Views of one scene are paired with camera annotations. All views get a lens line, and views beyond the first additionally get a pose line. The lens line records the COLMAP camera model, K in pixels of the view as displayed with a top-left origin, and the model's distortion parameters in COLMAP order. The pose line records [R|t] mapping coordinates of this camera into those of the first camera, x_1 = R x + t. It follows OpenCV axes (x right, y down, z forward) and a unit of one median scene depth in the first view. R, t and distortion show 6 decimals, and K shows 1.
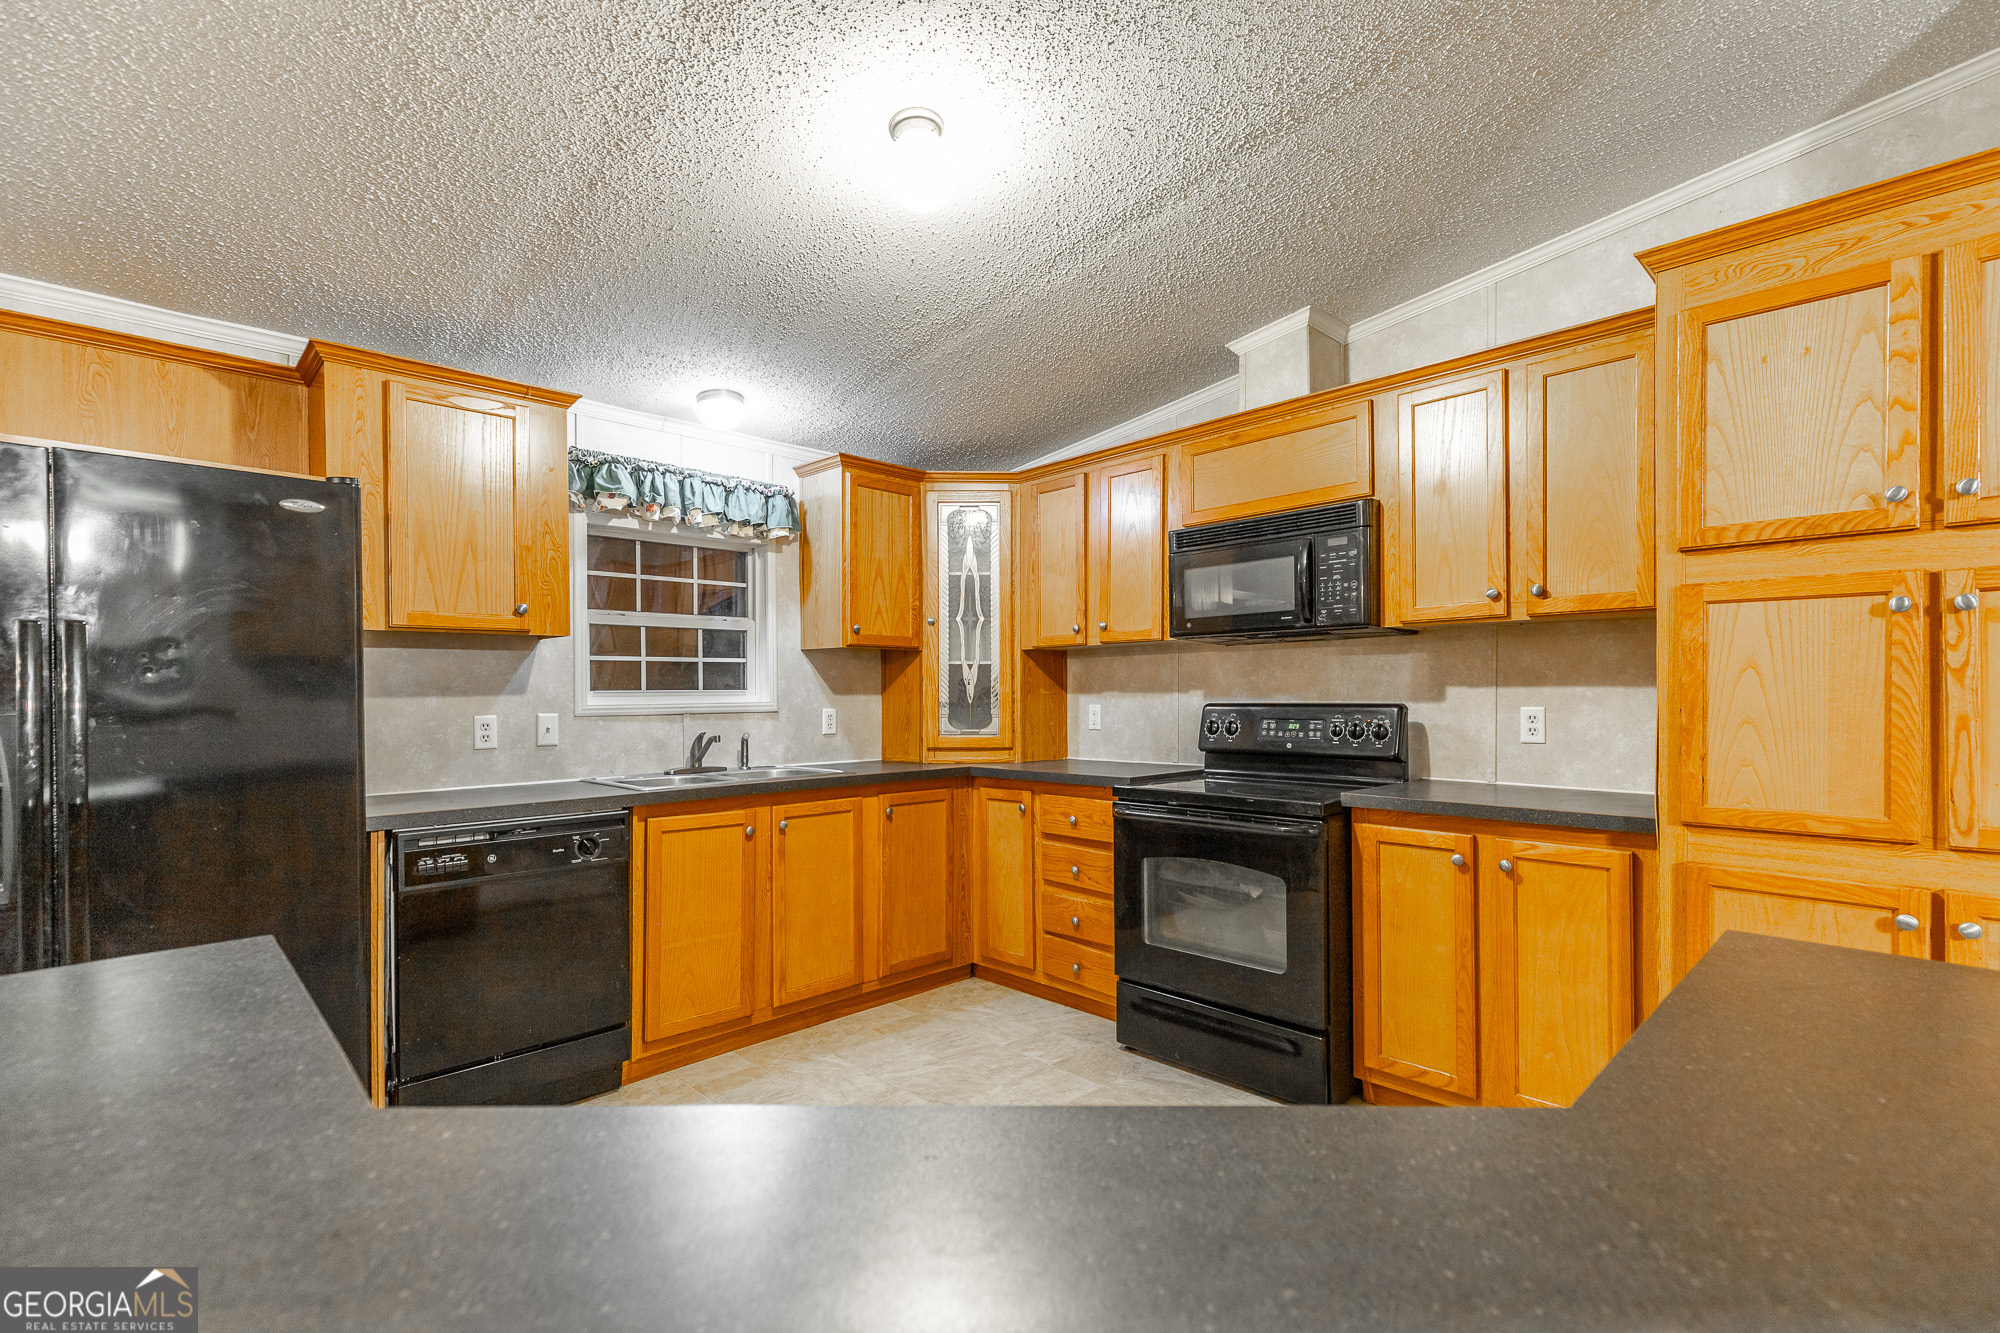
lens RADIAL K [[906.0, 0, 1014.7], [0, 906.0, 684.3], [0, 0, 1]] dist [-0.002299, 0.000762]
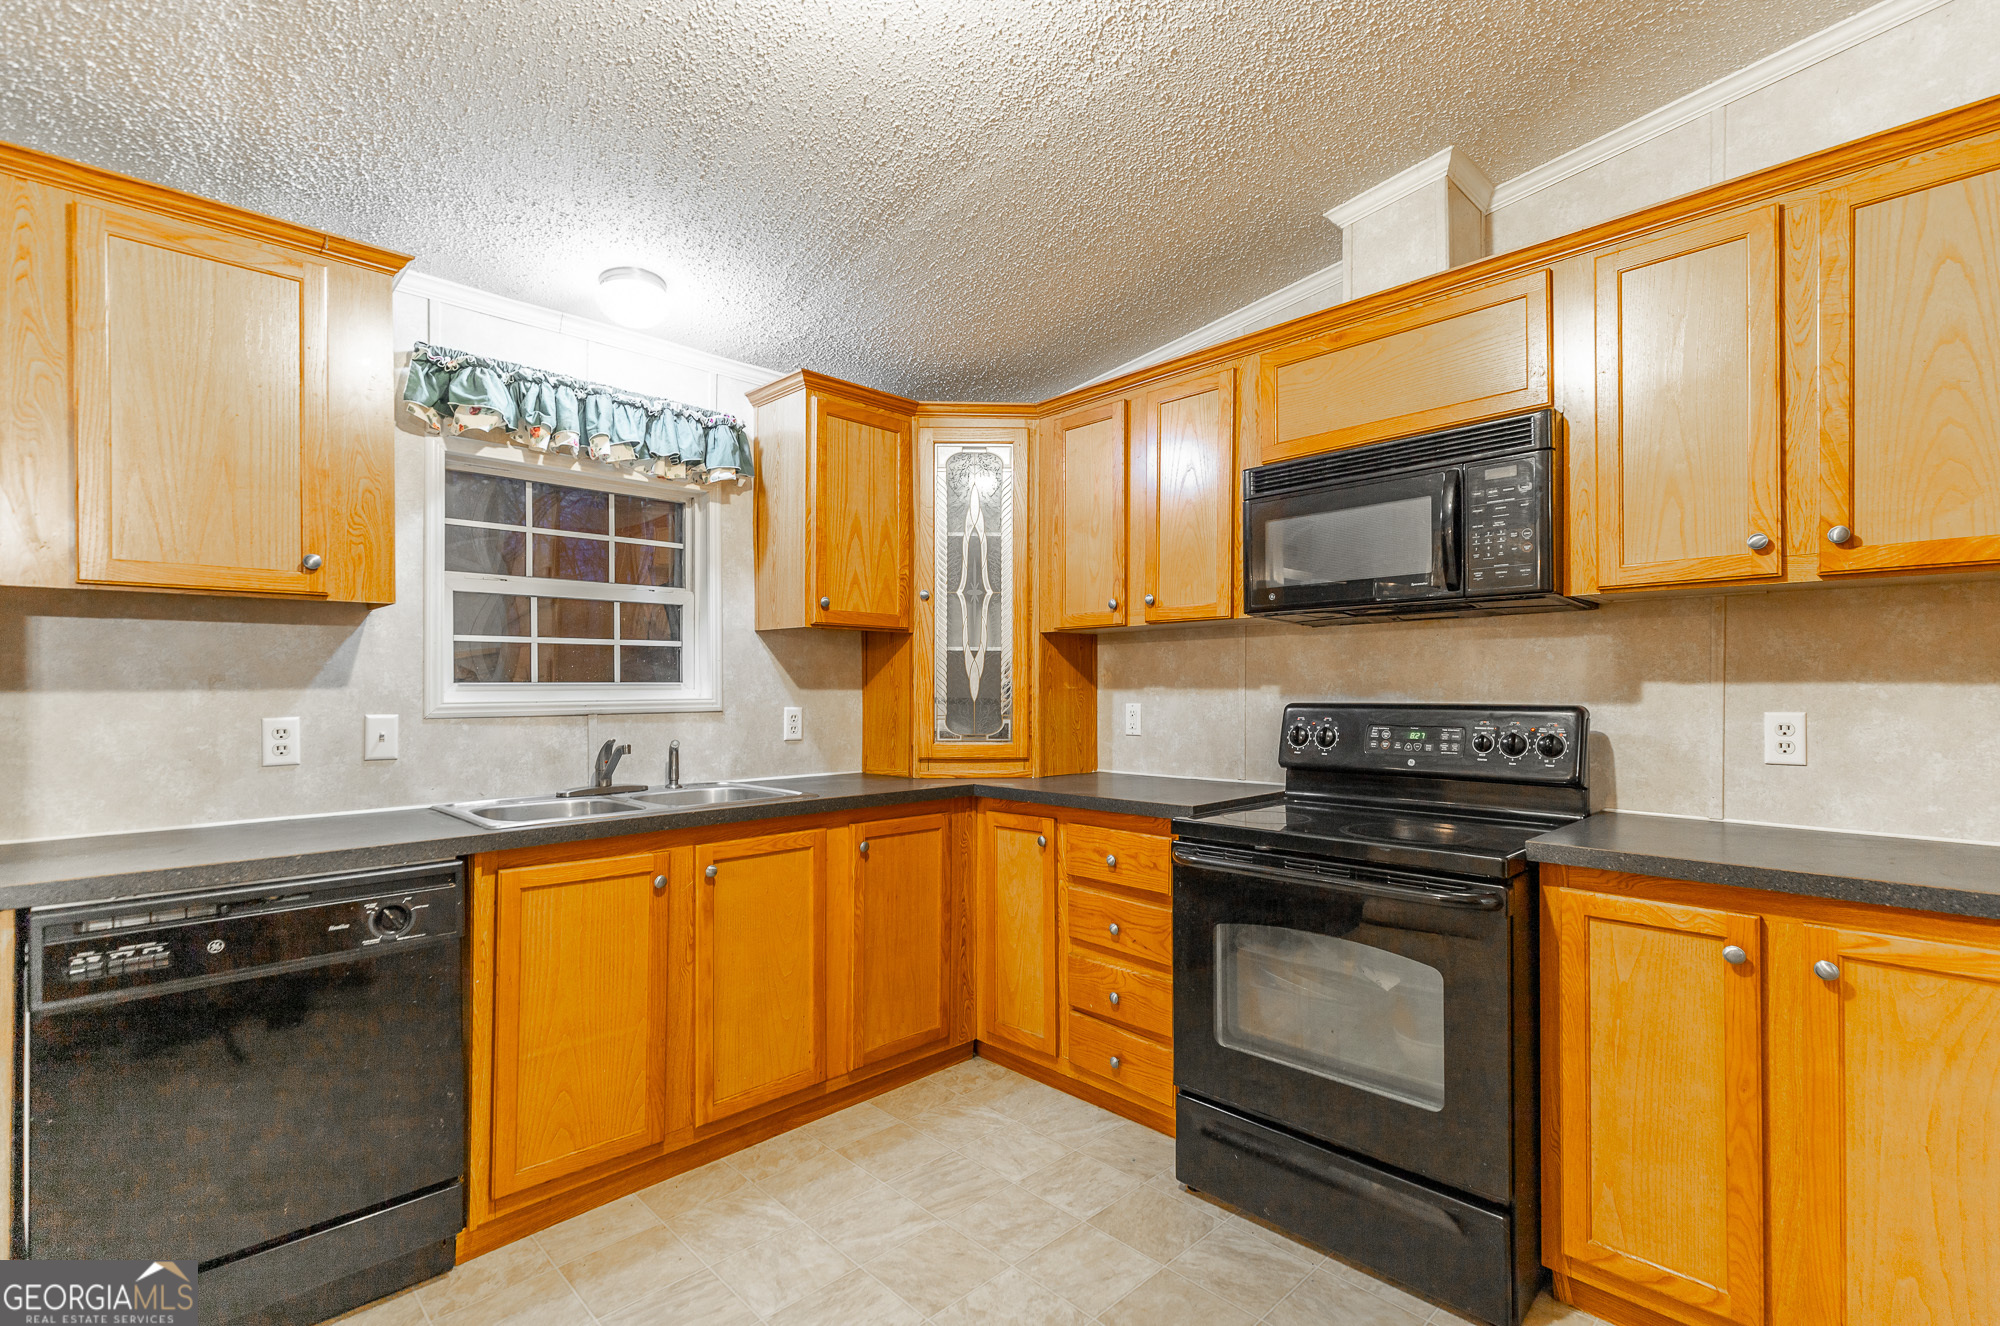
lens RADIAL K [[906.0, 0, 1004.1], [0, 906.0, 666.8], [0, 0, 1]] dist [-0.002299, 0.000762]
pose [[0.999757, 0.003979, -0.021676, -0.008947], [-0.004239, 0.999920, -0.011930, 0.001019], [0.021627, 0.012019, 0.999694, 0.288198]]
